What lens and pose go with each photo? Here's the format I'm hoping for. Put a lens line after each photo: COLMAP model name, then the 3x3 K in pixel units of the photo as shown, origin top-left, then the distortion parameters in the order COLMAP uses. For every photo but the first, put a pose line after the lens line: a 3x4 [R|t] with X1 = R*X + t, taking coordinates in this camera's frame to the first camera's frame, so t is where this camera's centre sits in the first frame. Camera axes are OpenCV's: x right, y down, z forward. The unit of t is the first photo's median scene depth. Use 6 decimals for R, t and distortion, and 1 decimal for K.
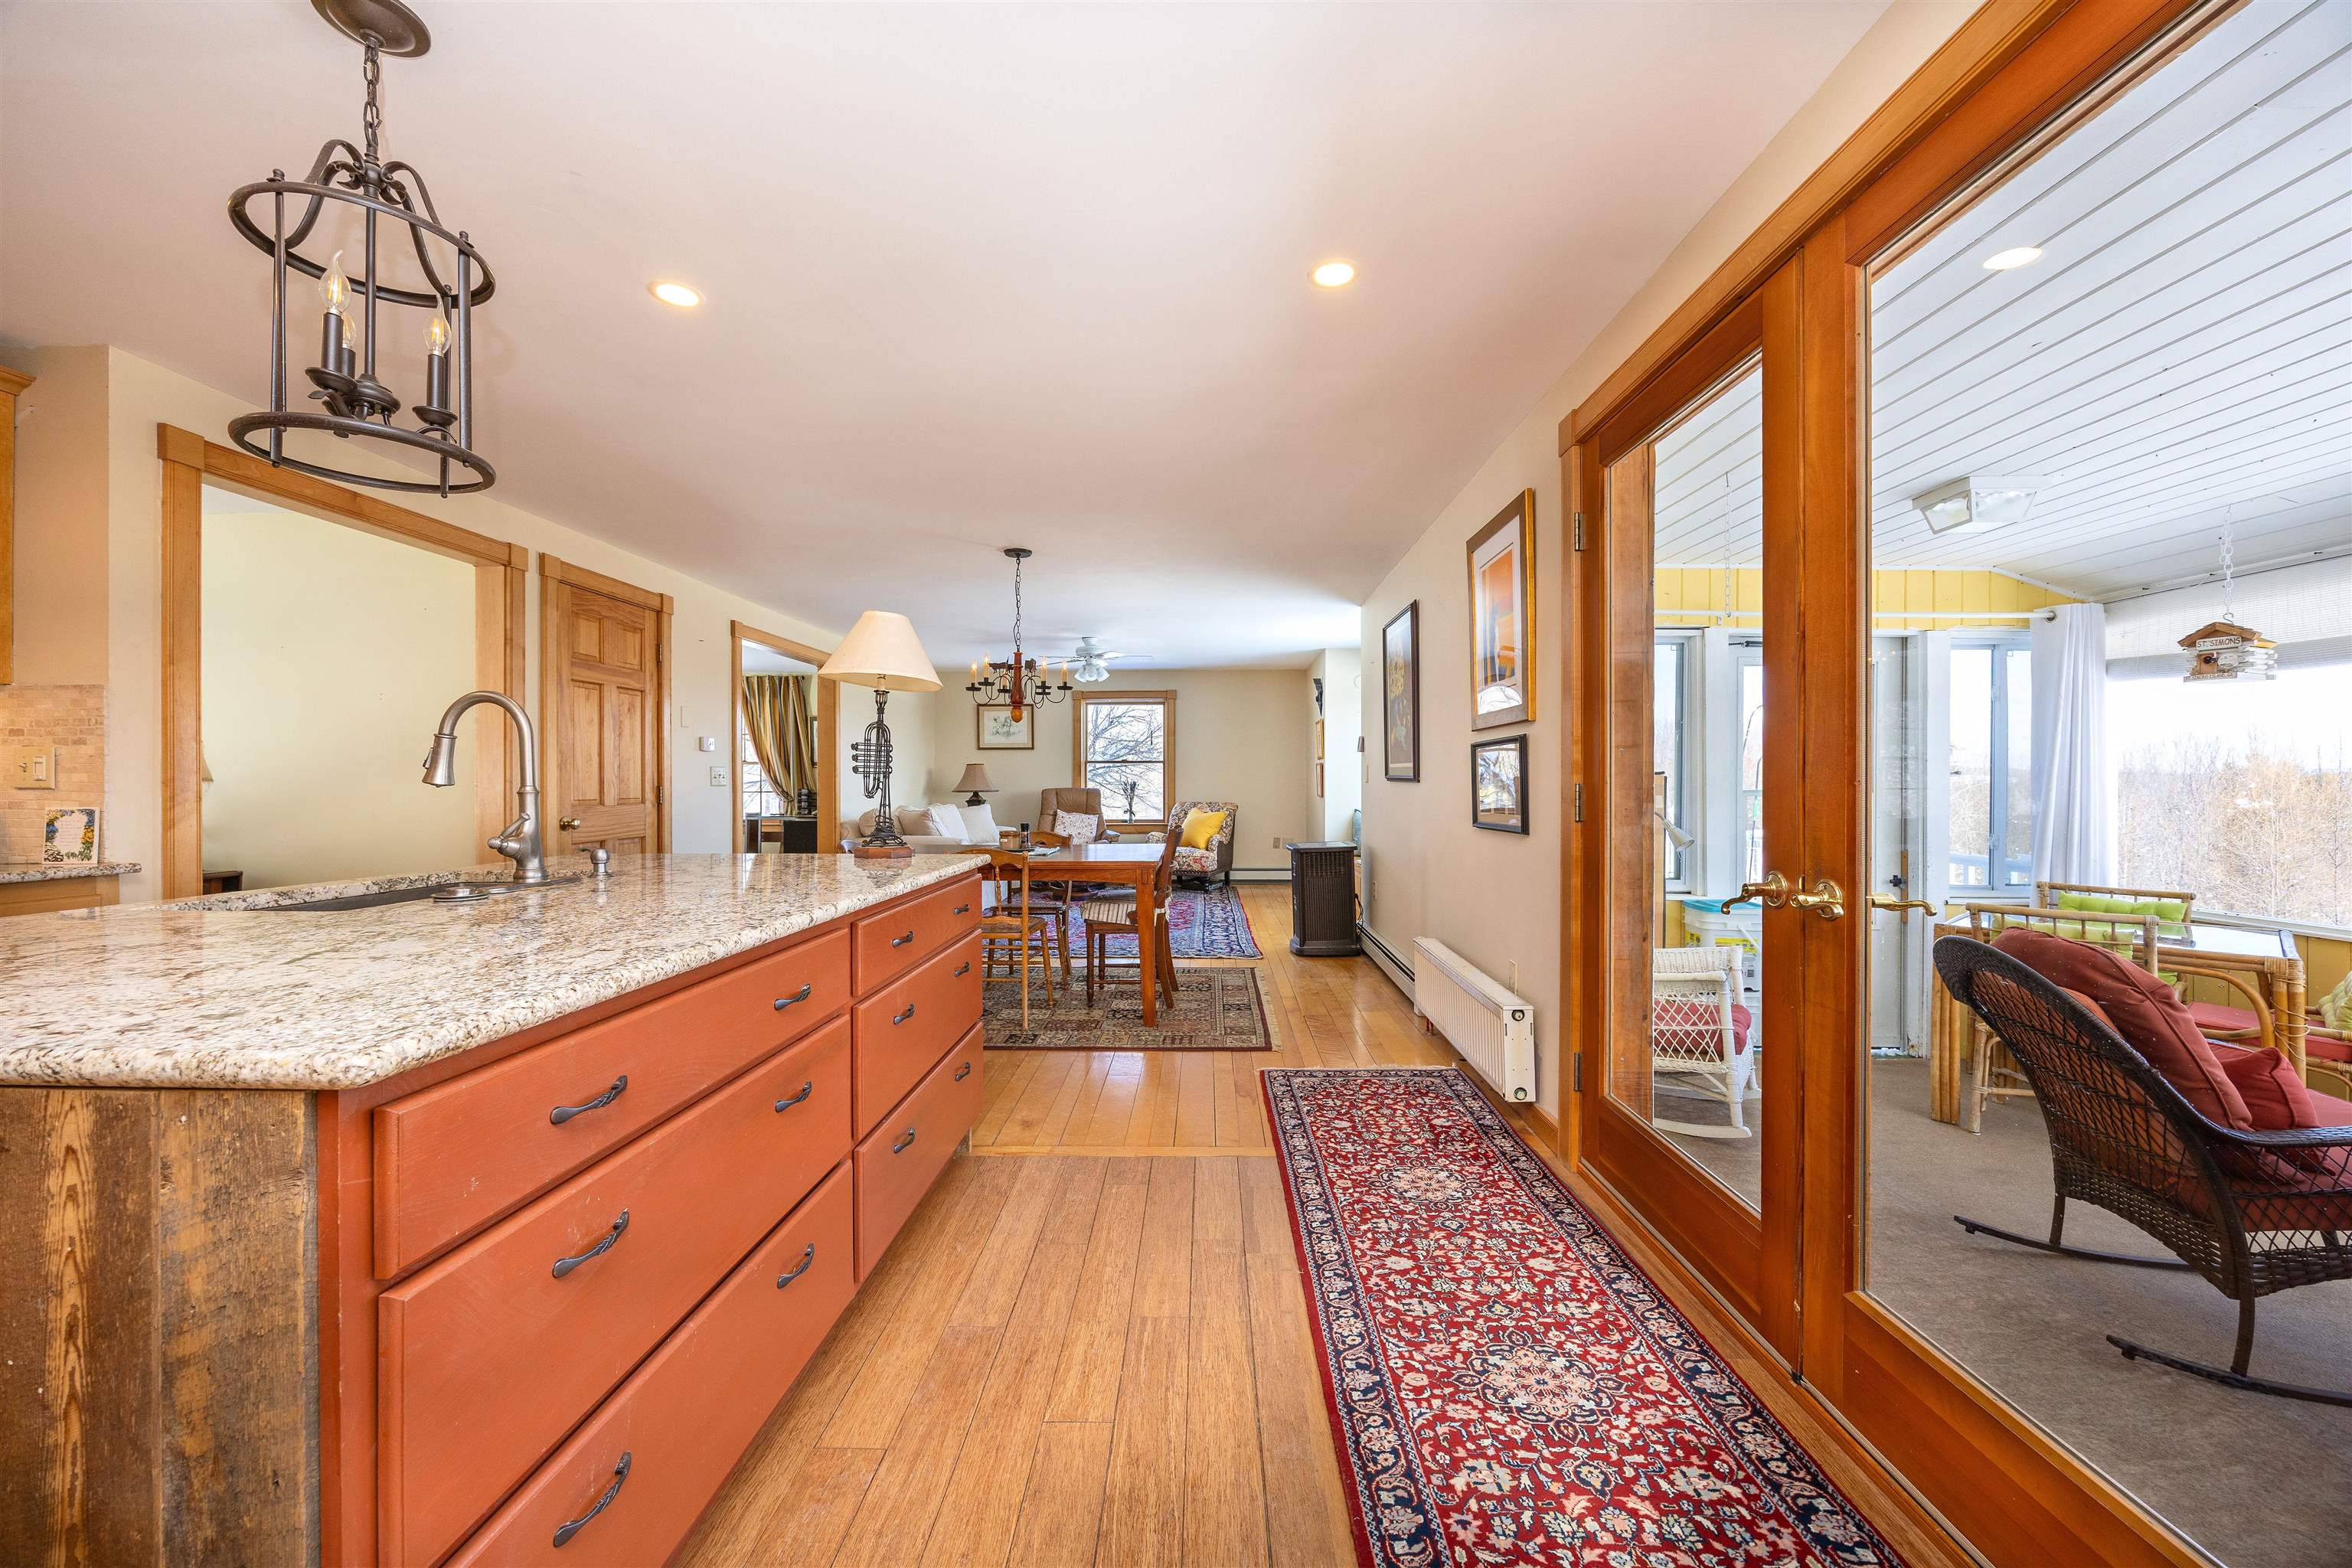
lens RADIAL K [[899.9, 0, 1179.4], [0, 899.9, 787.7], [0, 0, 1]] dist [-0.000562, -0.000202]
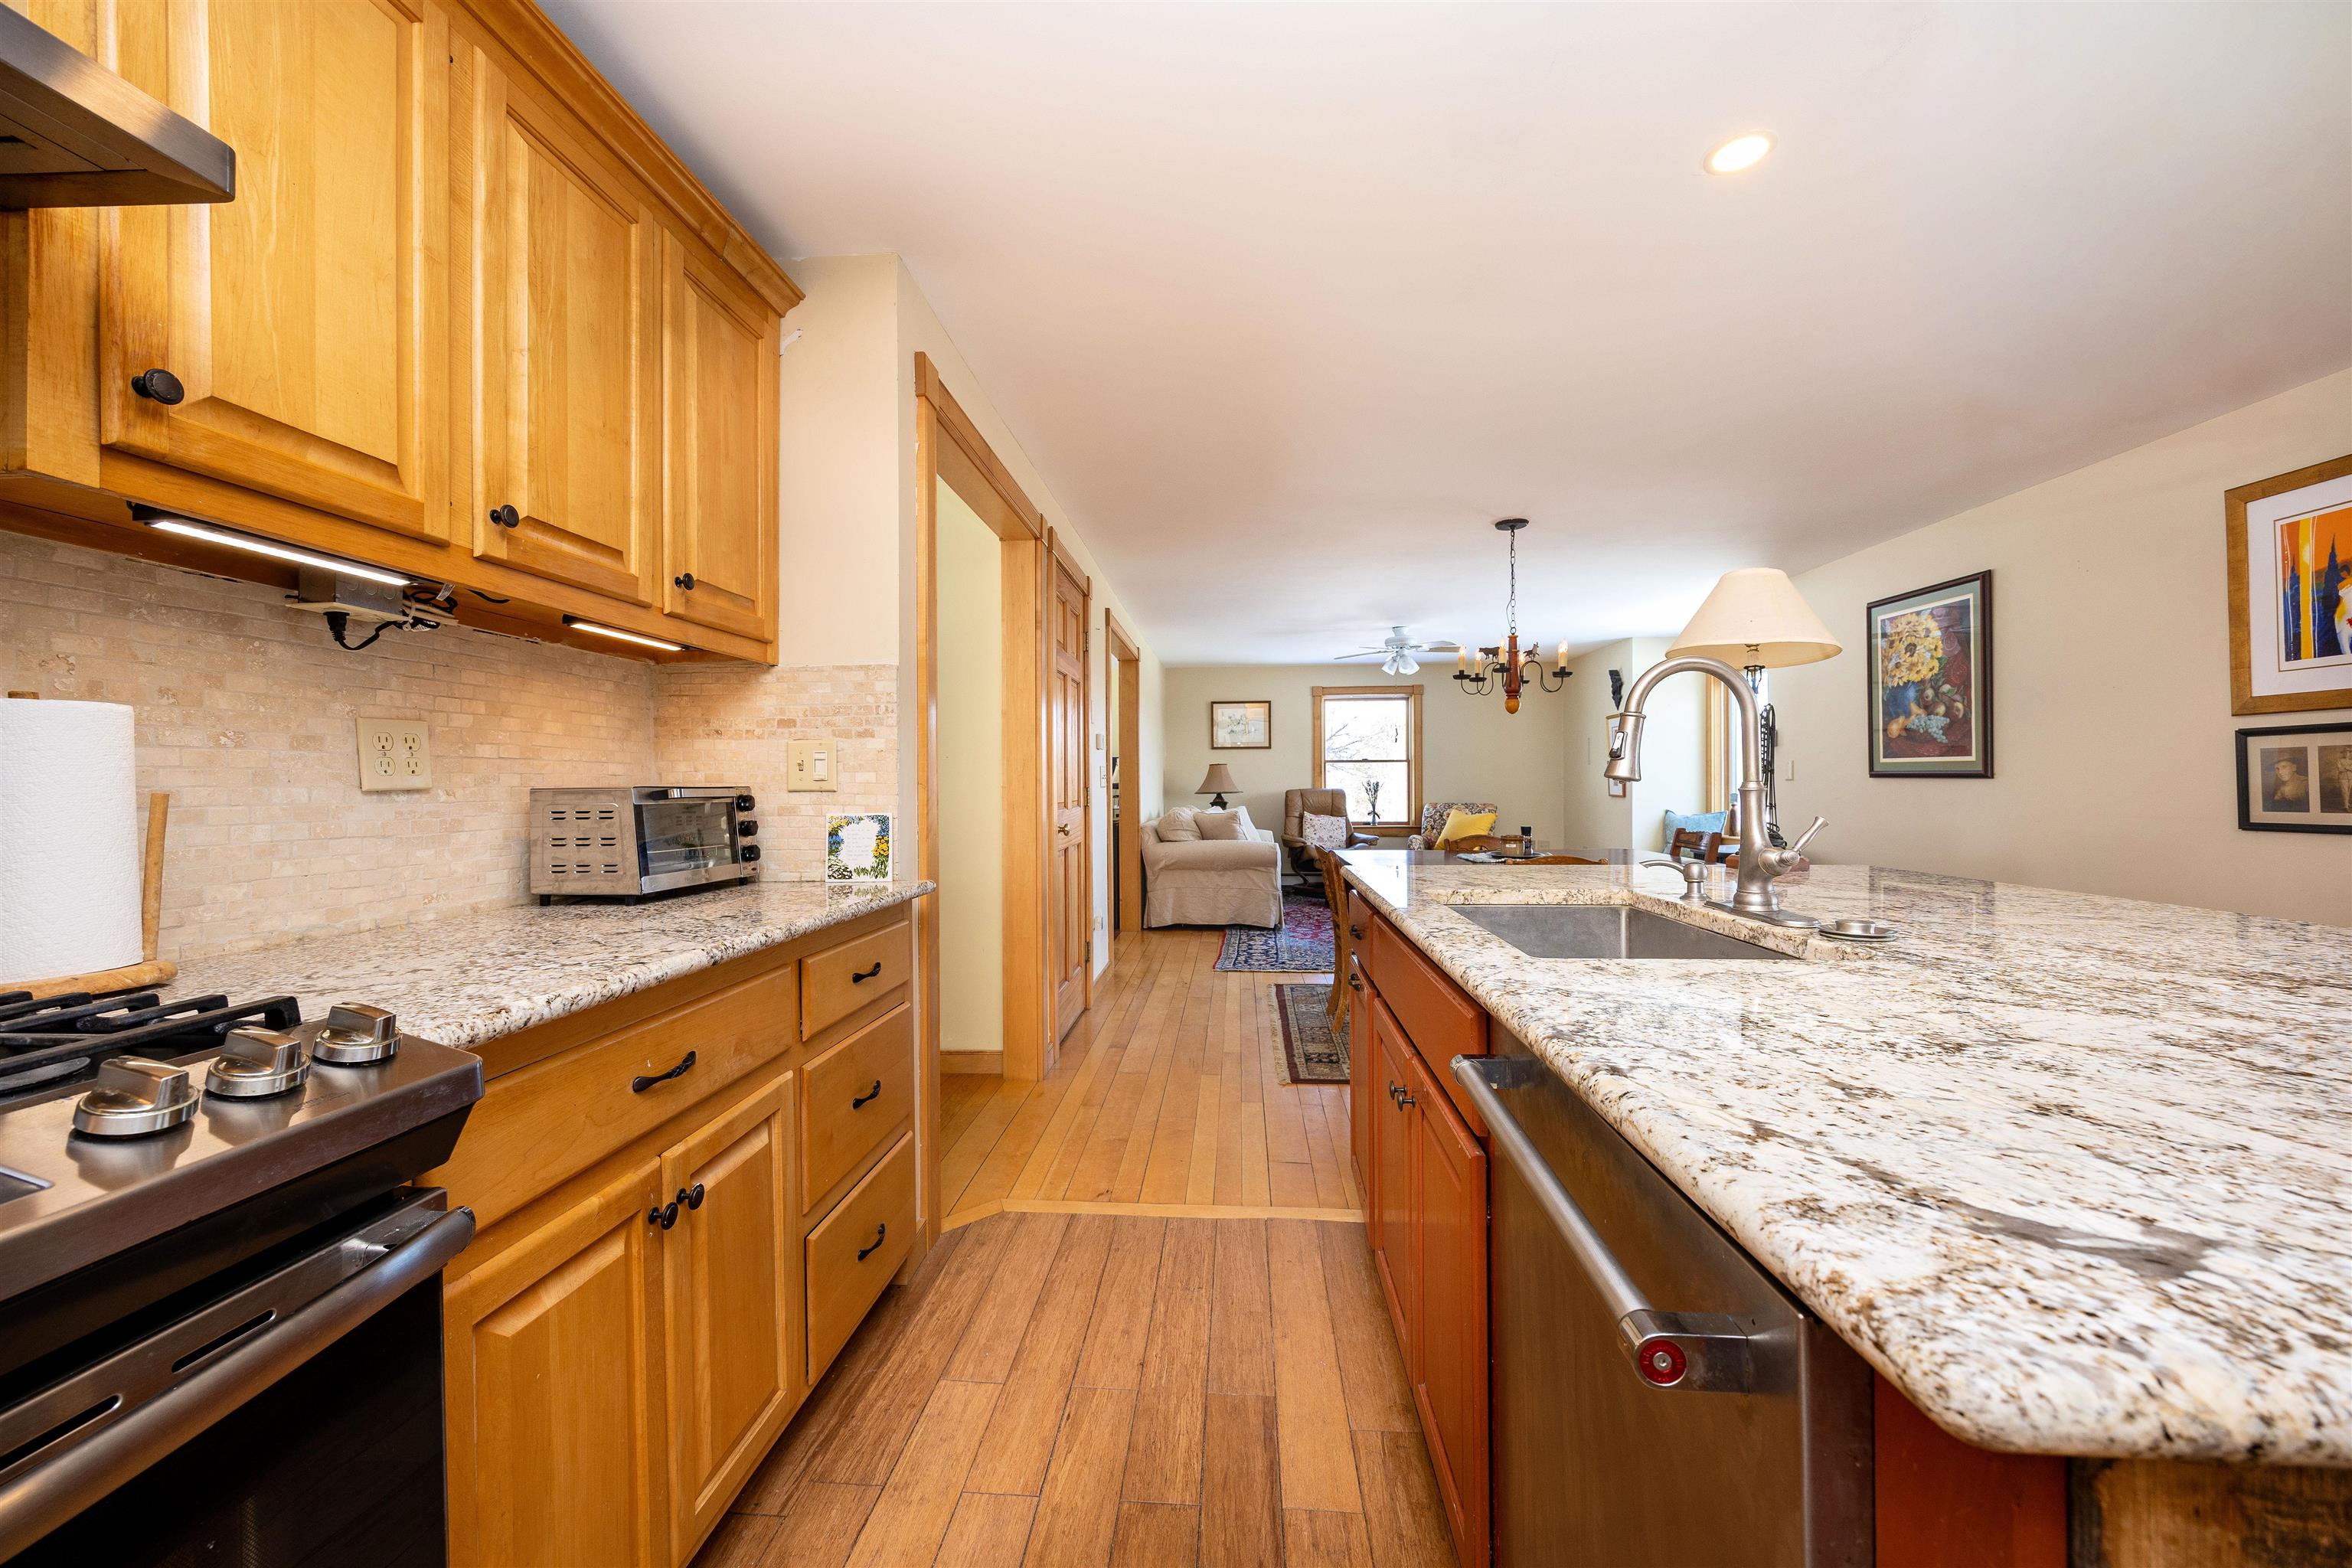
lens RADIAL K [[899.9, 0, 1186.7], [0, 899.9, 787.6], [0, 0, 1]] dist [-0.000562, -0.000202]
pose [[0.999514, -0.005798, -0.030614, -0.487633], [0.005725, 0.999981, -0.002474, 0.001120], [0.030628, 0.002298, 0.999528, 0.098829]]
